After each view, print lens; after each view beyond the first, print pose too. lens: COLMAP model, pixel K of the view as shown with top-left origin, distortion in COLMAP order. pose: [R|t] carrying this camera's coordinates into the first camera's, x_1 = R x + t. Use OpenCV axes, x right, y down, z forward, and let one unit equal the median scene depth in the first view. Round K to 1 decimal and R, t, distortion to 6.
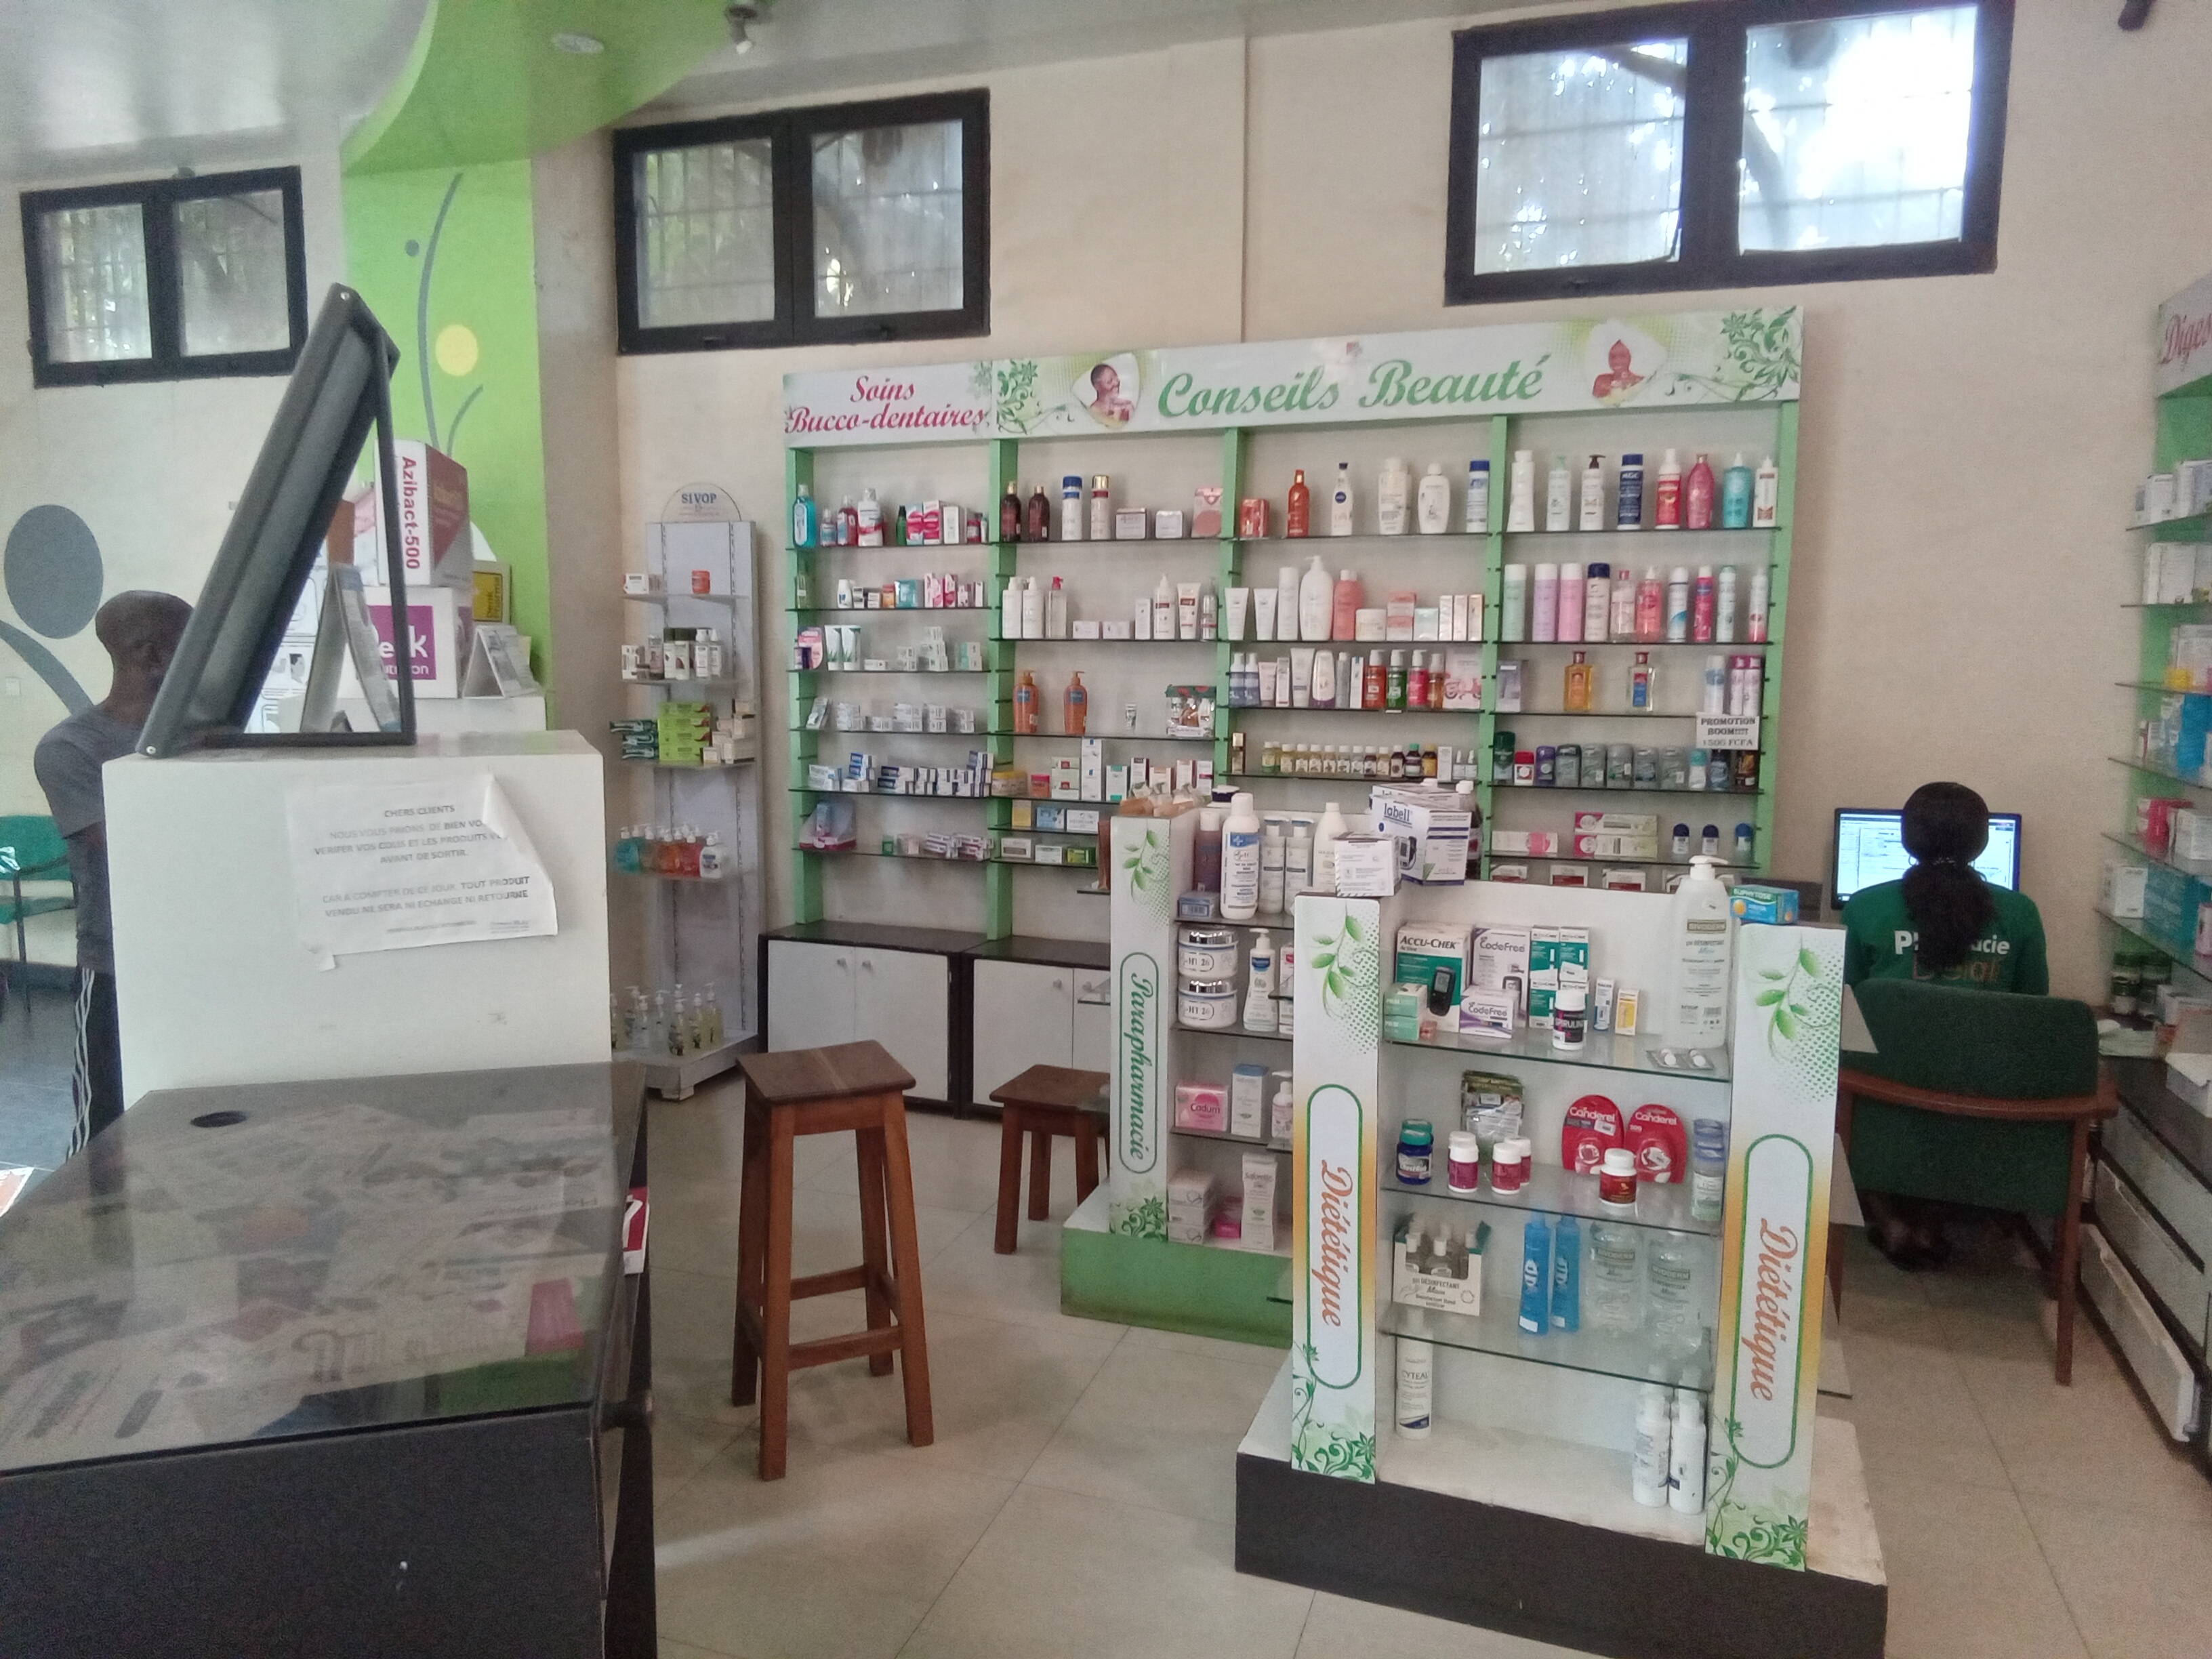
lens RADIAL K [[1511.2, 0, 1108.5], [0, 1511.2, 810.1], [0, 0, 1]] dist [0.039611, -0.053611]
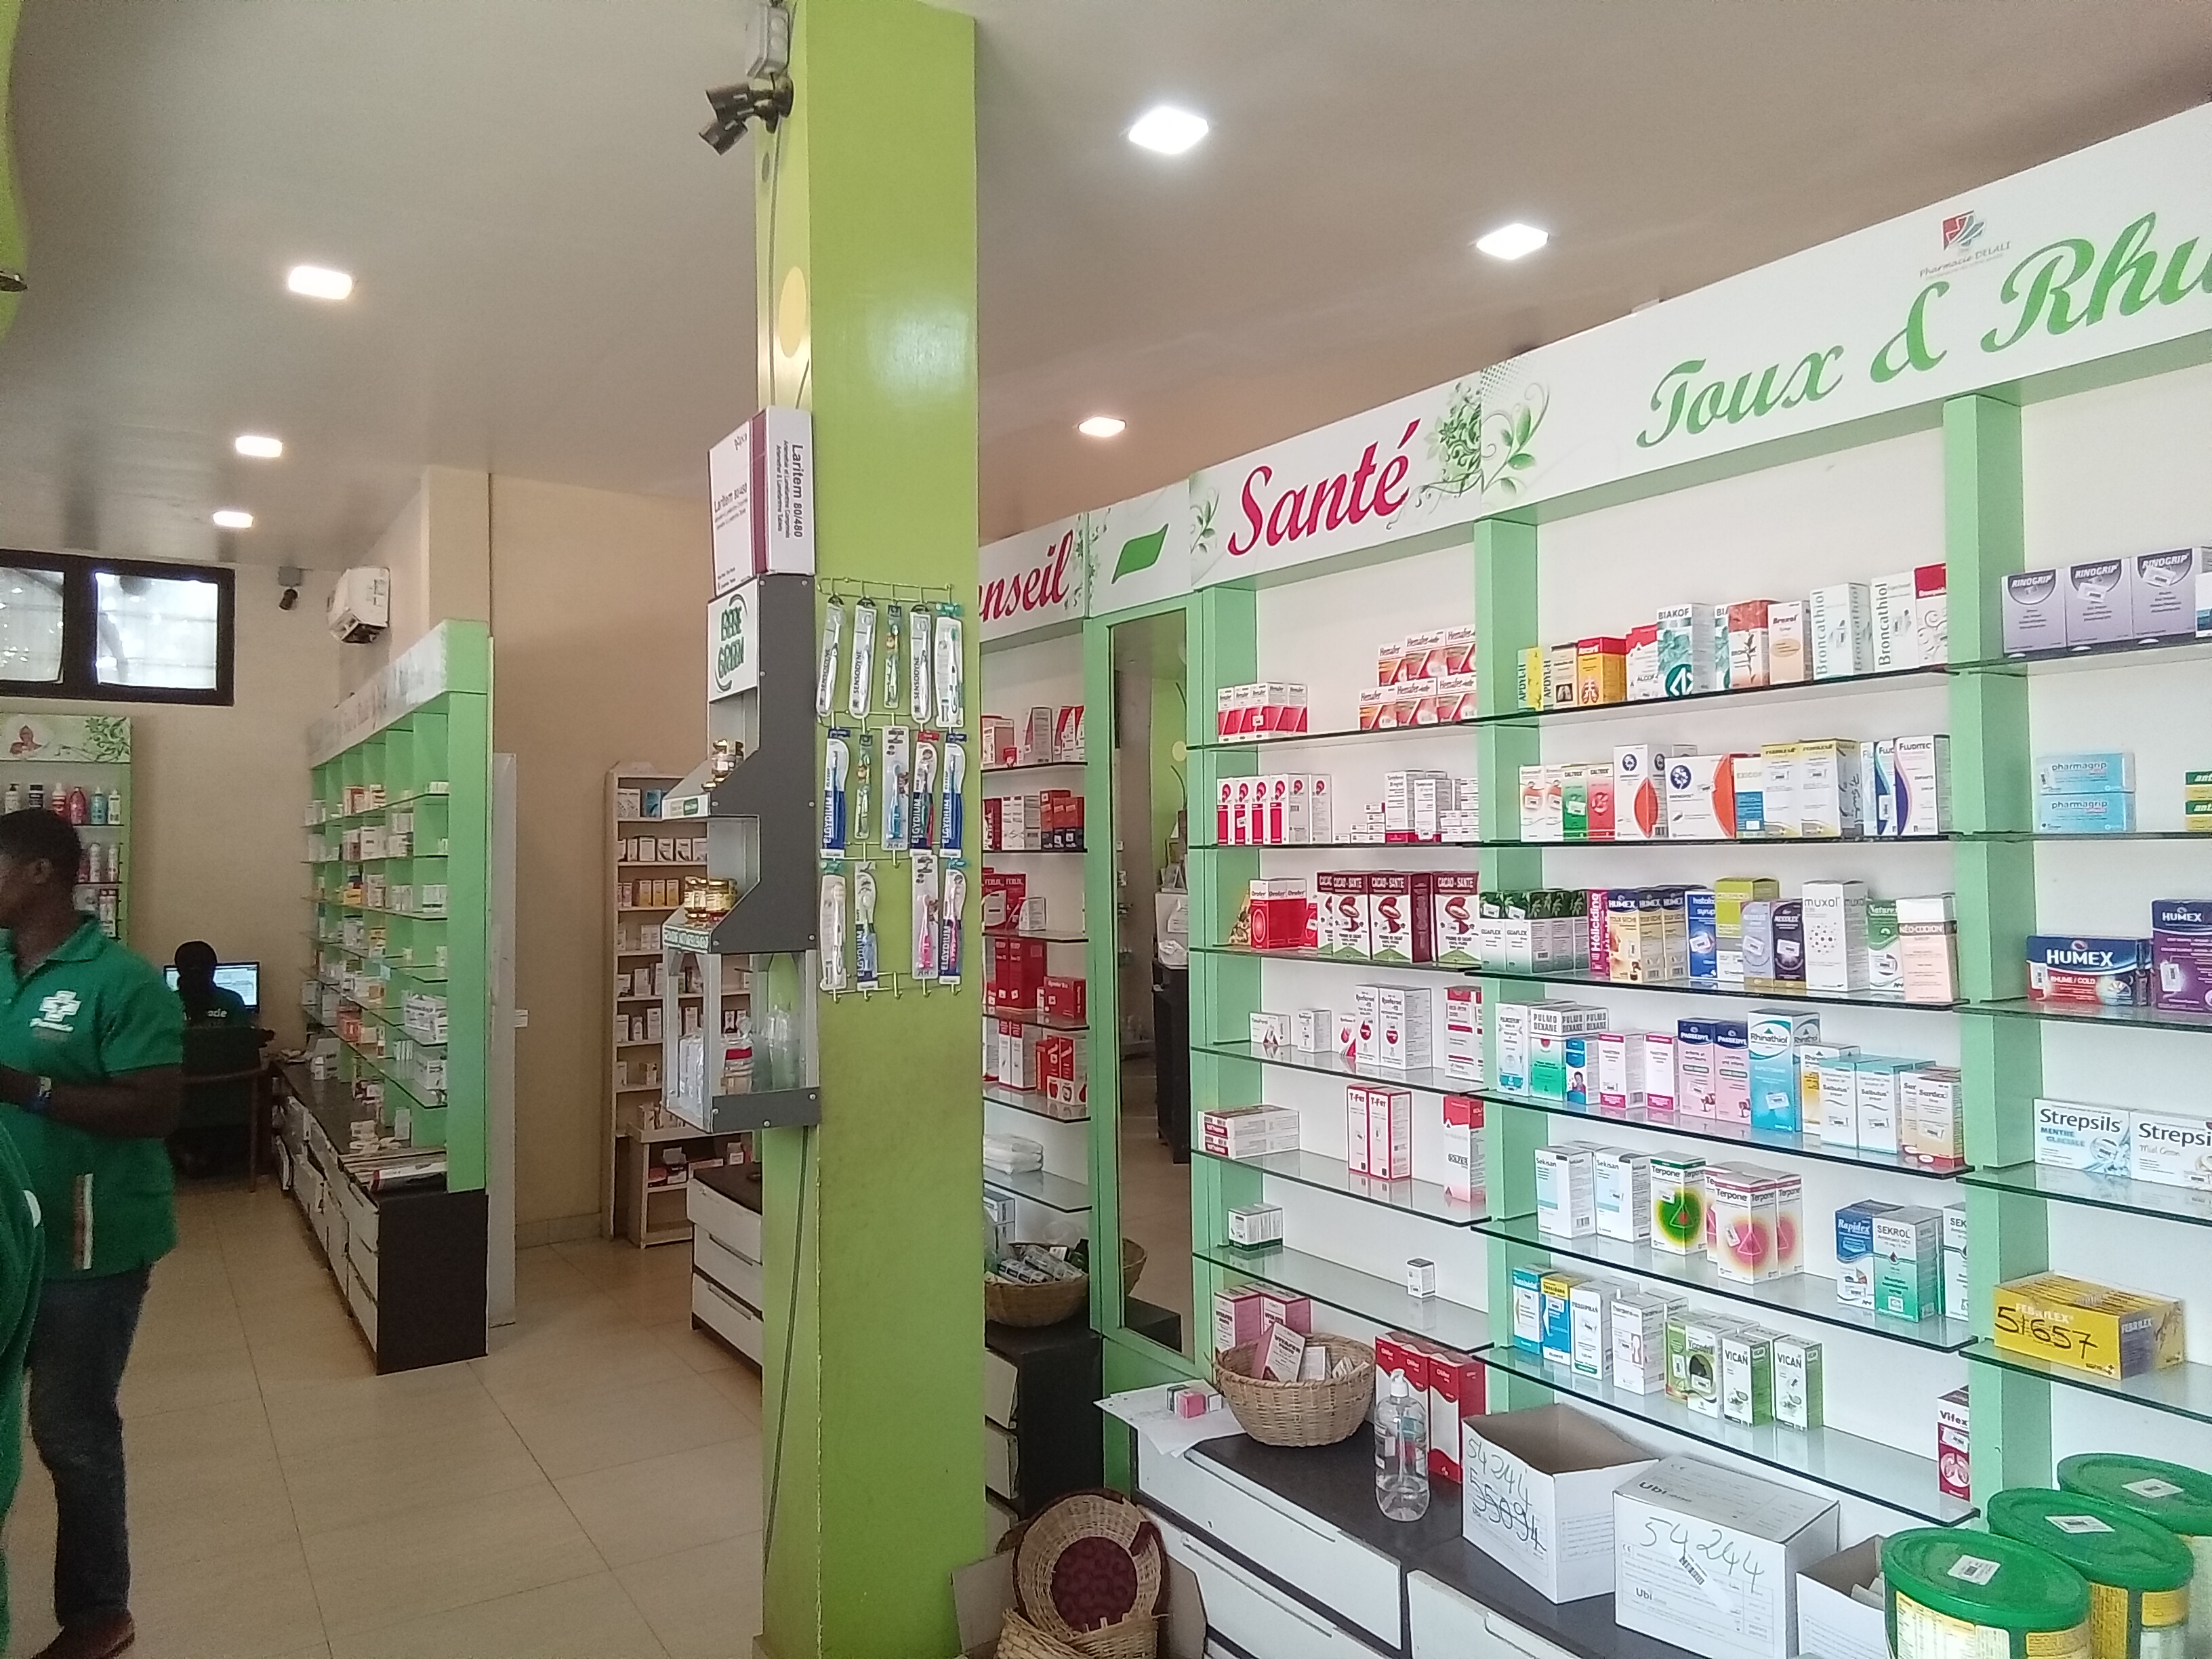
lens RADIAL K [[1507.8, 0, 1108.3], [0, 1507.8, 808.6], [0, 0, 1]] dist [0.046257, -0.061182]
pose [[0.612872, 0.018809, 0.789958, -0.333228], [0.103303, 0.989230, -0.103699, 0.130071], [-0.783400, 0.145159, 0.604328, -1.191773]]
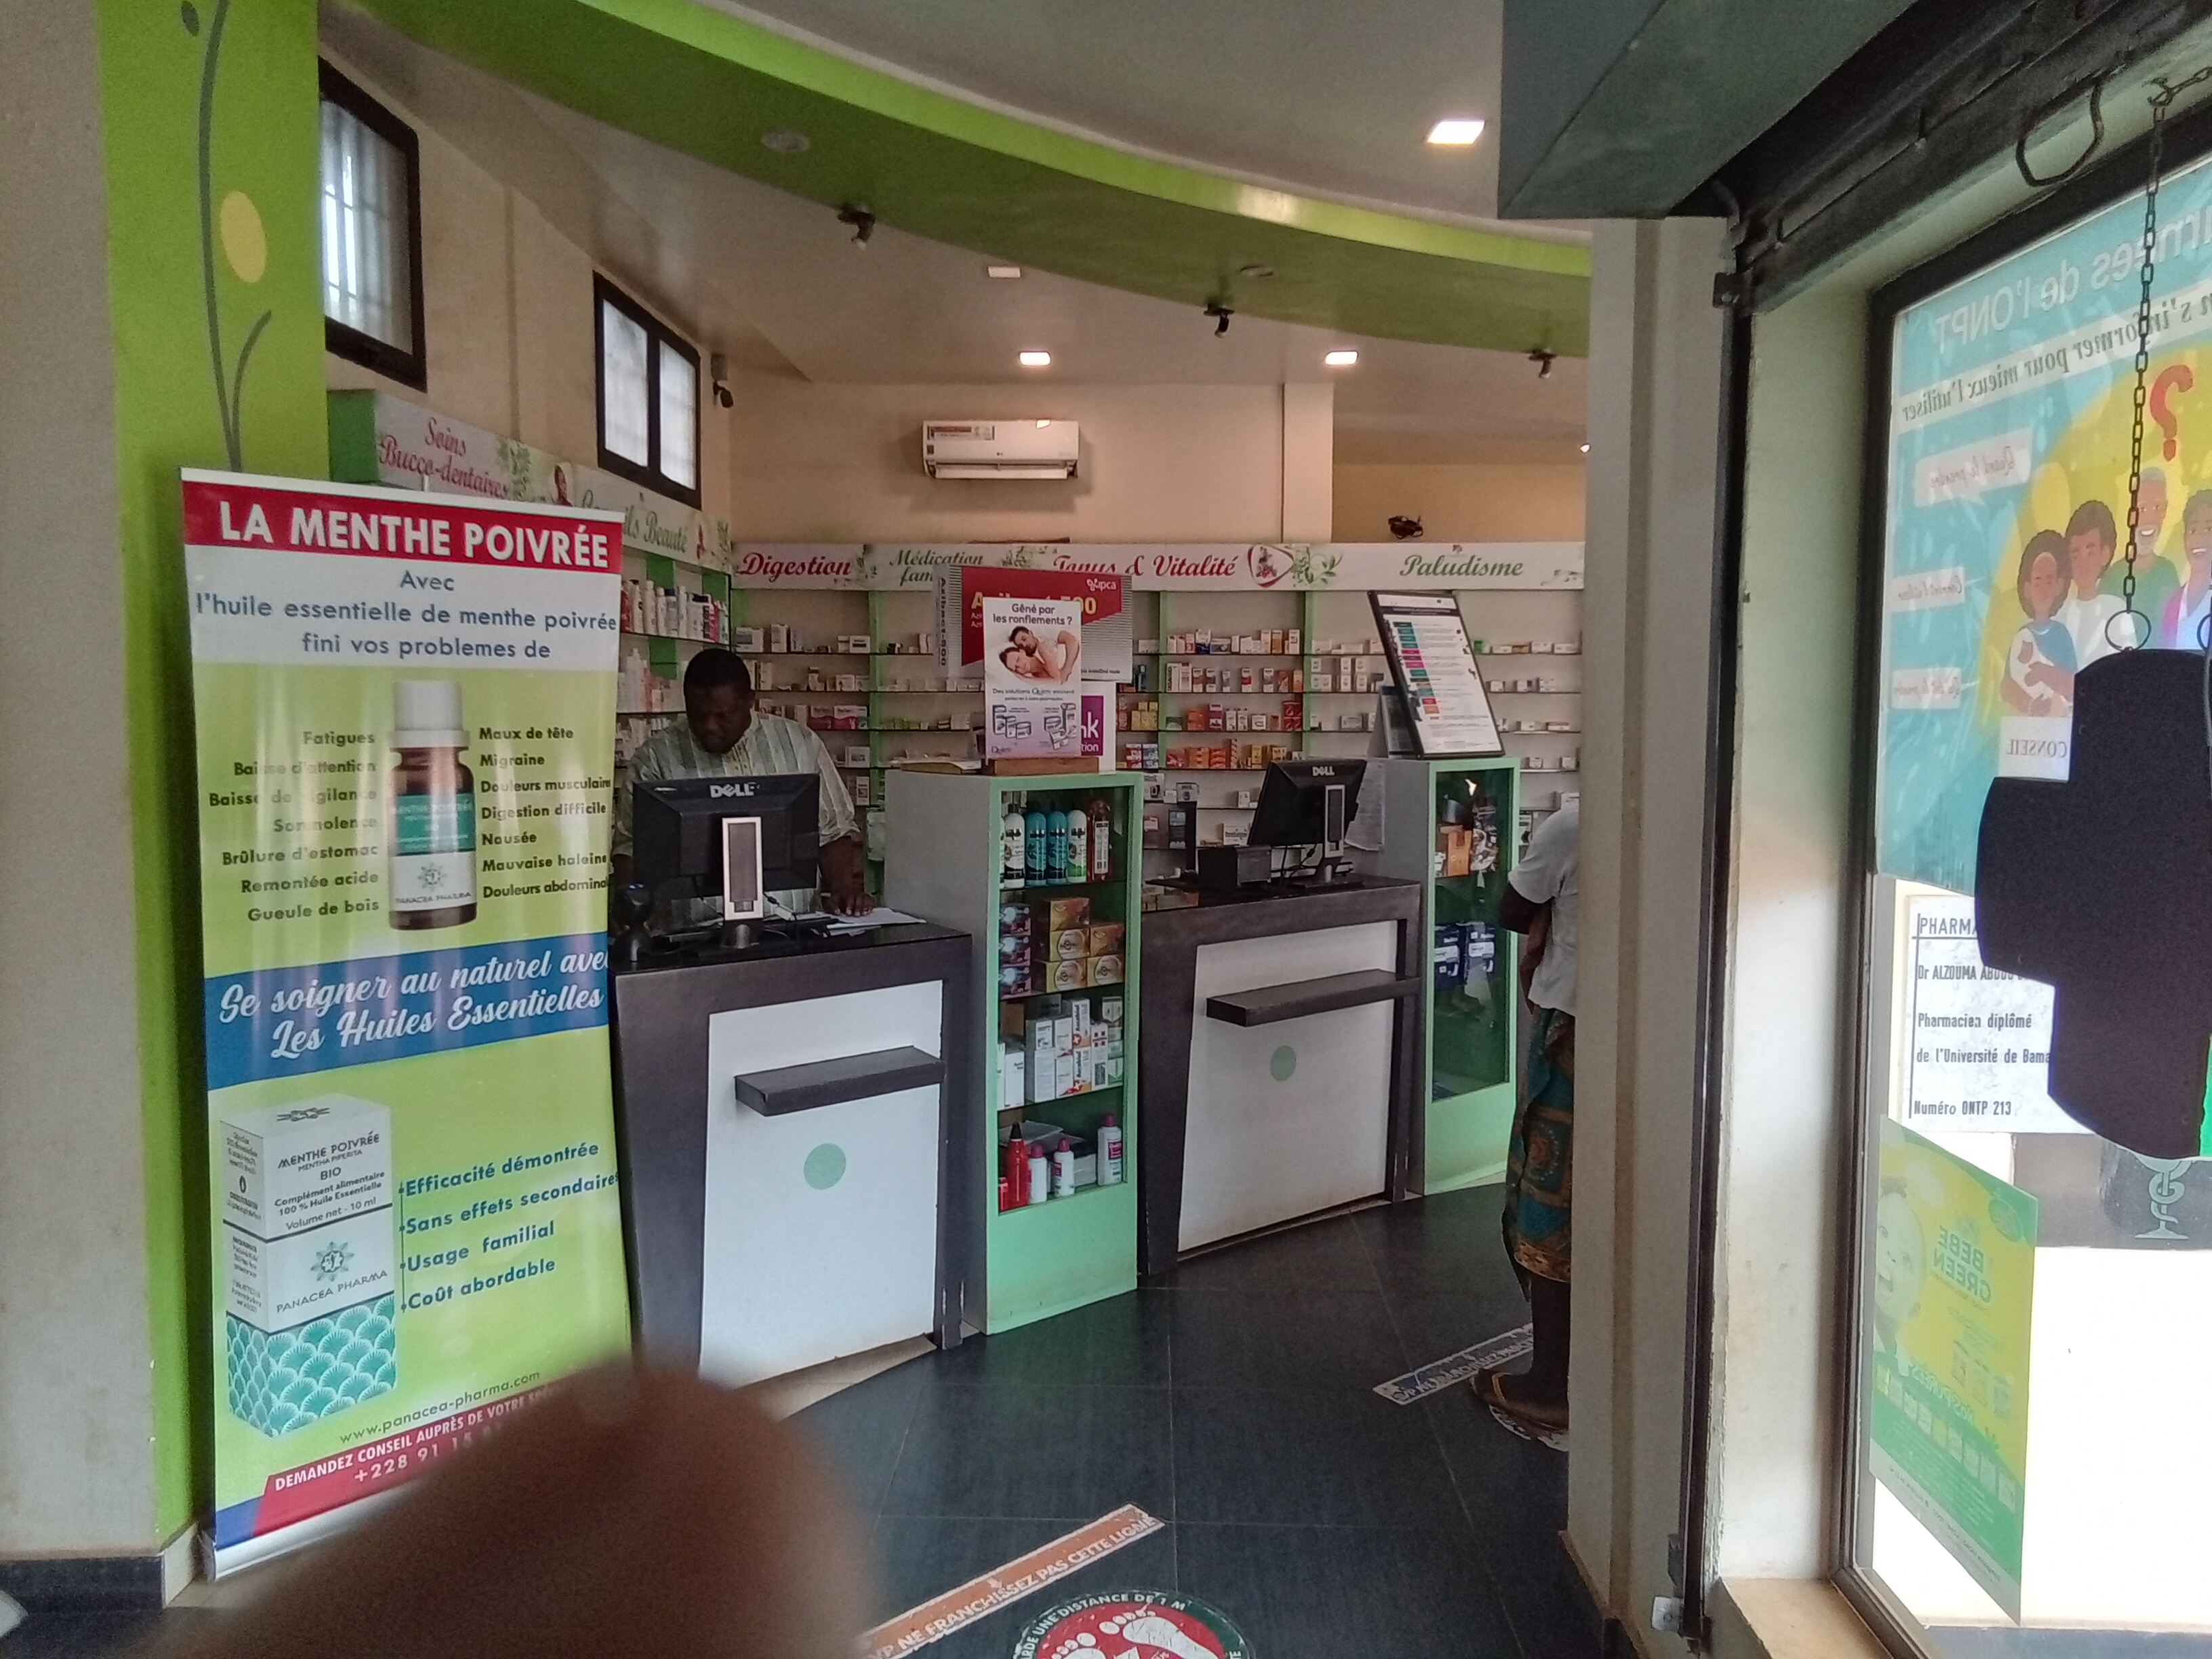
lens RADIAL K [[1493.8, 0, 1098.2], [0, 1493.8, 805.5], [0, 0, 1]] dist [0.047936, -0.054110]
pose [[-0.311477, -0.077796, 0.947064, -1.299519], [0.106494, 0.987507, 0.116143, -0.155411], [-0.944267, 0.137032, -0.299301, 1.107956]]
